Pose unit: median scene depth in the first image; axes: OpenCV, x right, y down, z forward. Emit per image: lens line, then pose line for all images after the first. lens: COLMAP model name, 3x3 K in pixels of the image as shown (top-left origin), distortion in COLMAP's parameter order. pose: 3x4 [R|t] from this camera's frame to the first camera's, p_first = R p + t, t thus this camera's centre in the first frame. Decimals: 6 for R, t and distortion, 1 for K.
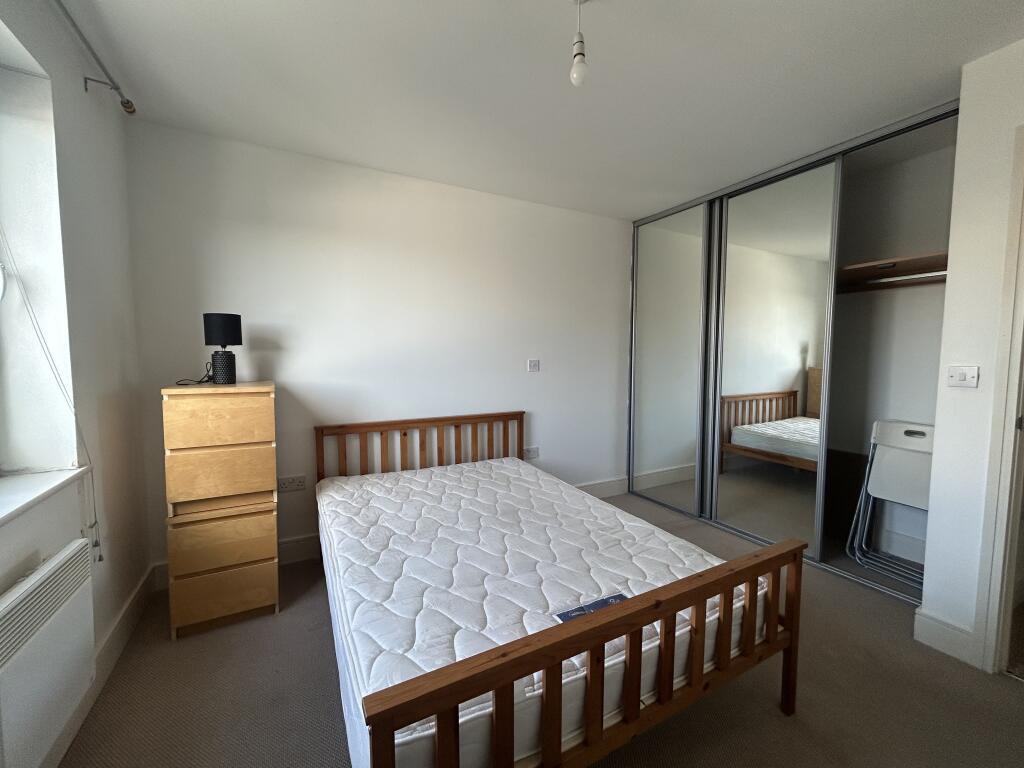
lens RADIAL K [[408.9, 0, 512.0], [0, 408.9, 384.0], [0, 0, 1]] dist [-0.000952, 0.000459]
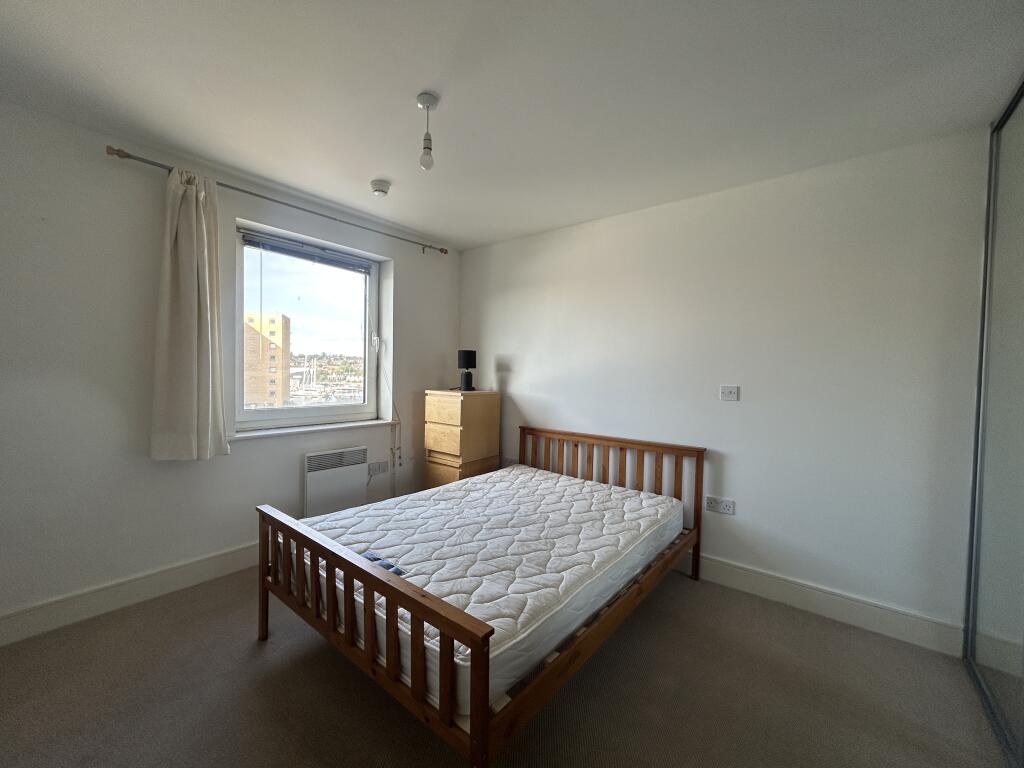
lens RADIAL K [[408.9, 0, 512.0], [0, 408.9, 384.0], [0, 0, 1]] dist [-0.000952, 0.000459]
pose [[0.395472, 0.031034, -0.917954, 0.819254], [-0.086141, 0.996277, -0.003429, -0.033869], [0.914430, 0.080429, 0.396673, 0.425771]]
